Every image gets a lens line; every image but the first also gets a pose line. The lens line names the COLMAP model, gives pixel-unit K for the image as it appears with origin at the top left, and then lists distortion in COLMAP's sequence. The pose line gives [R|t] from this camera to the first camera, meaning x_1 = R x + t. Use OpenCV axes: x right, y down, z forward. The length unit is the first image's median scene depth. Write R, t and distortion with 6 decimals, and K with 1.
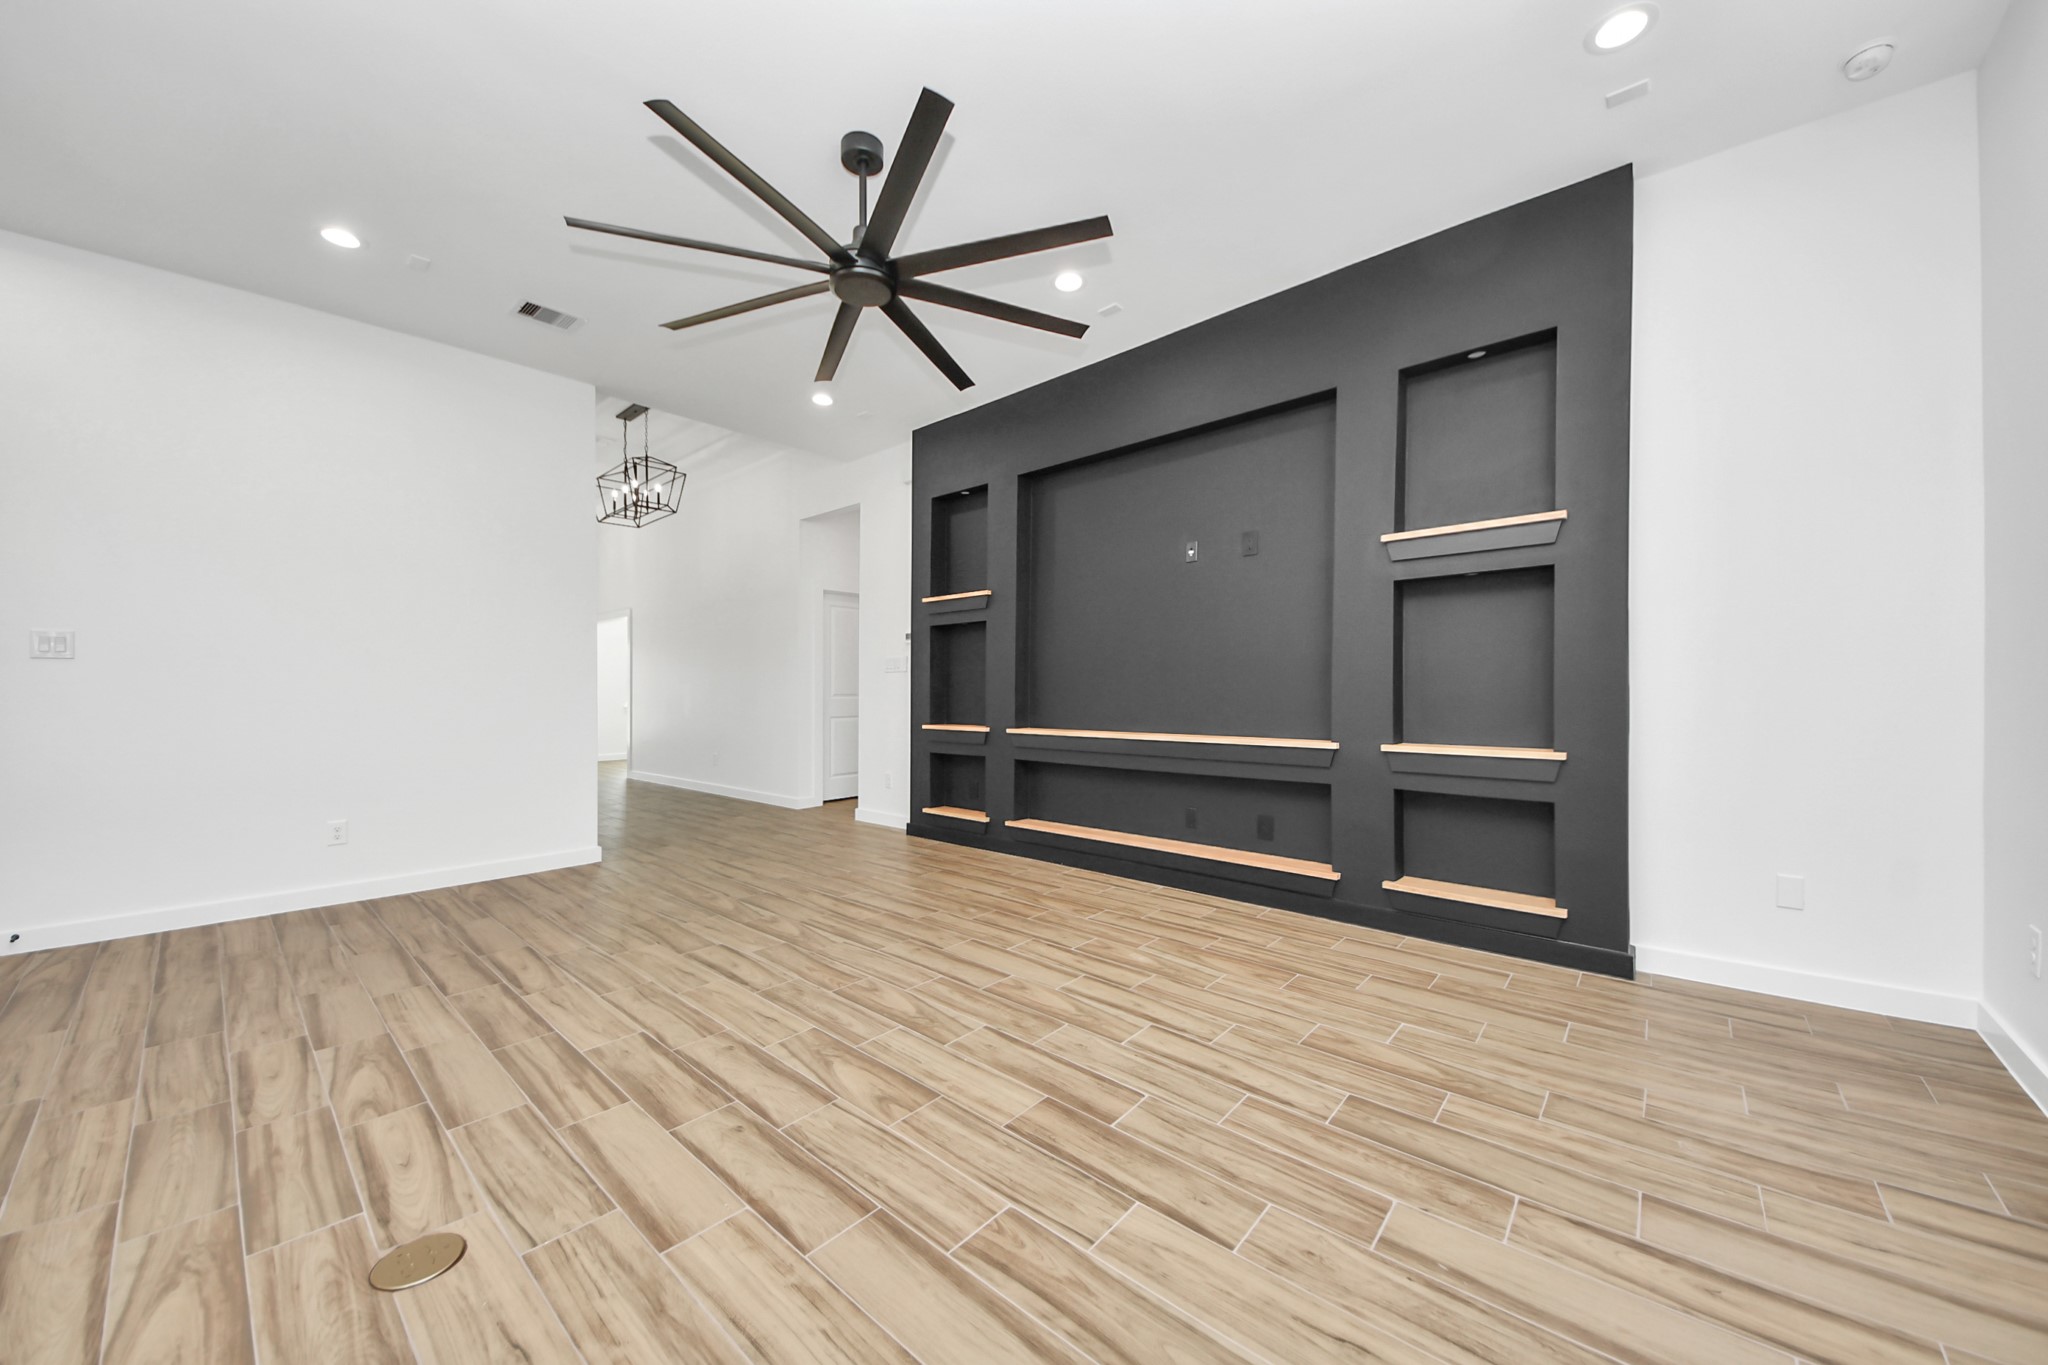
lens RADIAL K [[741.8, 0, 1045.3], [0, 741.8, 684.2], [0, 0, 1]] dist [0.002104, -0.004862]
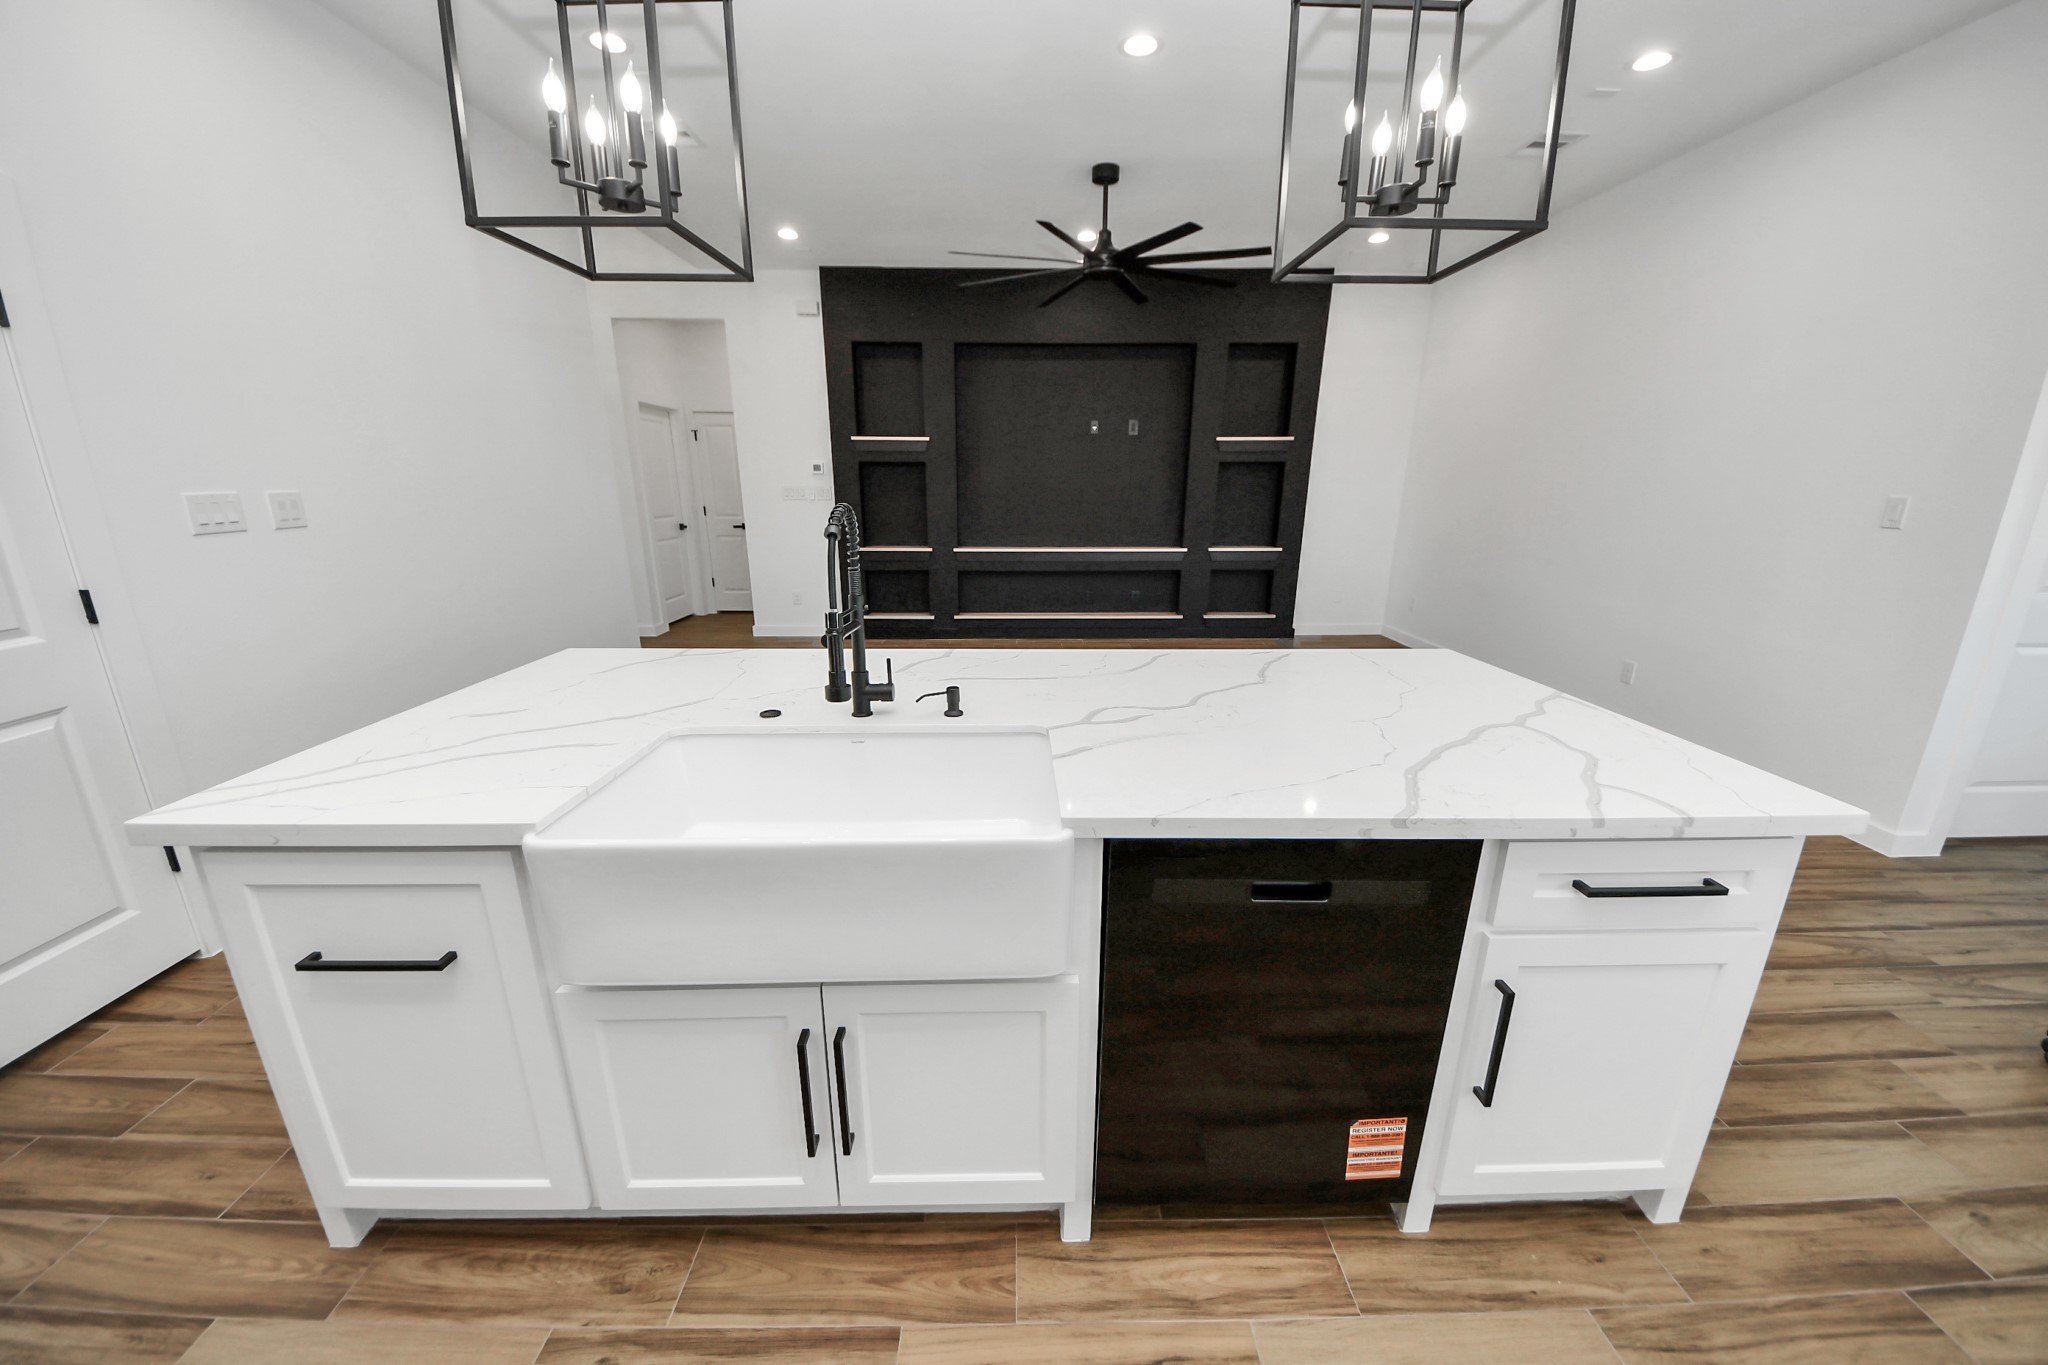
lens RADIAL K [[741.8, 0, 1039.2], [0, 741.8, 684.7], [0, 0, 1]] dist [0.002104, -0.004862]
pose [[0.755514, -0.174004, 0.631602, -1.431167], [-0.006005, 0.962203, 0.272266, -0.120543], [-0.655105, -0.209494, 0.725913, -0.236048]]
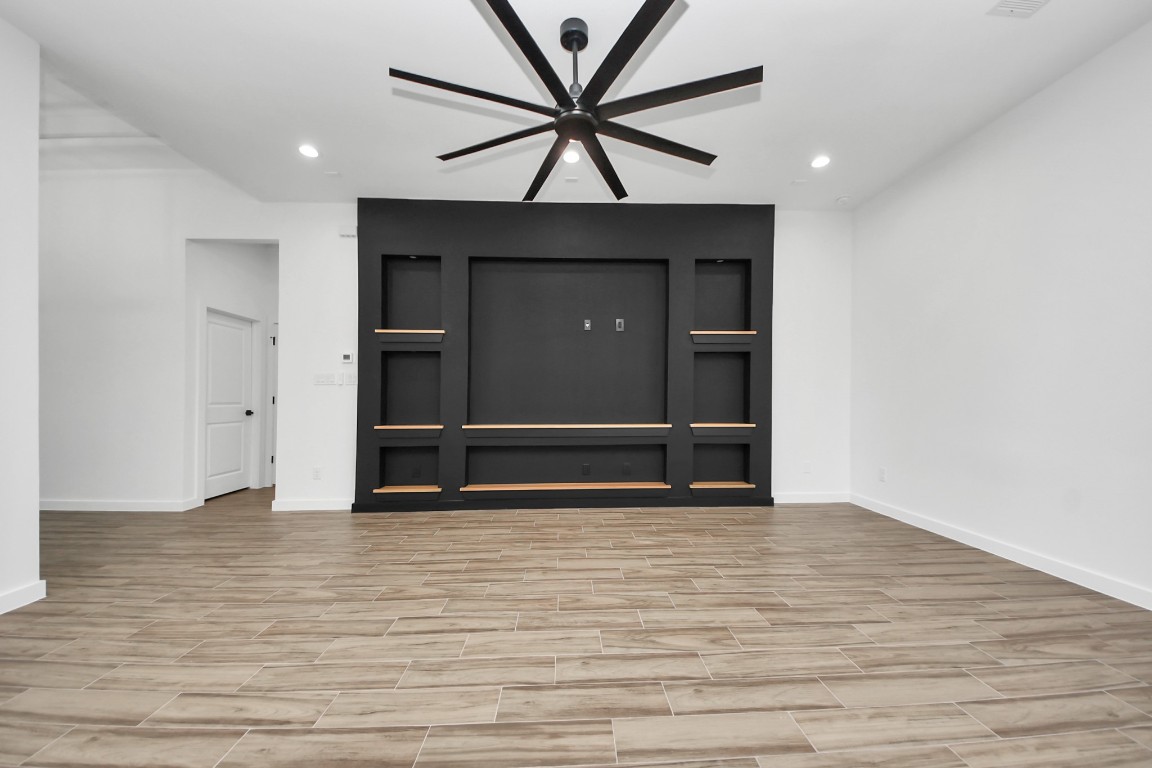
lens RADIAL K [[417.3, 0, 595.2], [0, 417.3, 397.4], [0, 0, 1]] dist [0.002104, -0.004862]
pose [[0.730456, 0.005305, 0.682940, -0.741858], [-0.002656, 0.999984, -0.004927, 0.009843], [-0.682955, 0.001785, 0.730458, 0.343826]]
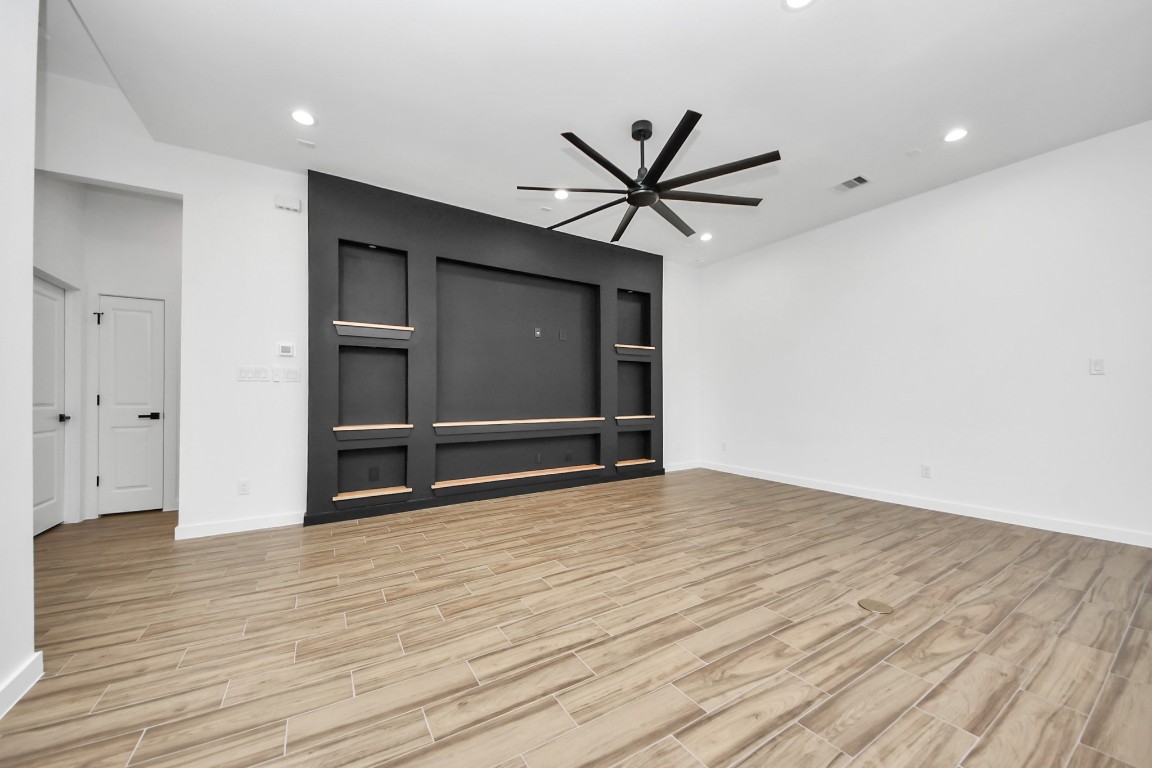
lens RADIAL K [[417.3, 0, 574.2], [0, 417.3, 394.0], [0, 0, 1]] dist [0.002104, -0.004862]
pose [[0.298734, 0.013601, 0.954240, -1.334924], [0.001682, 0.999889, -0.014778, 0.021367], [-0.954335, 0.006020, 0.298678, 0.808270]]
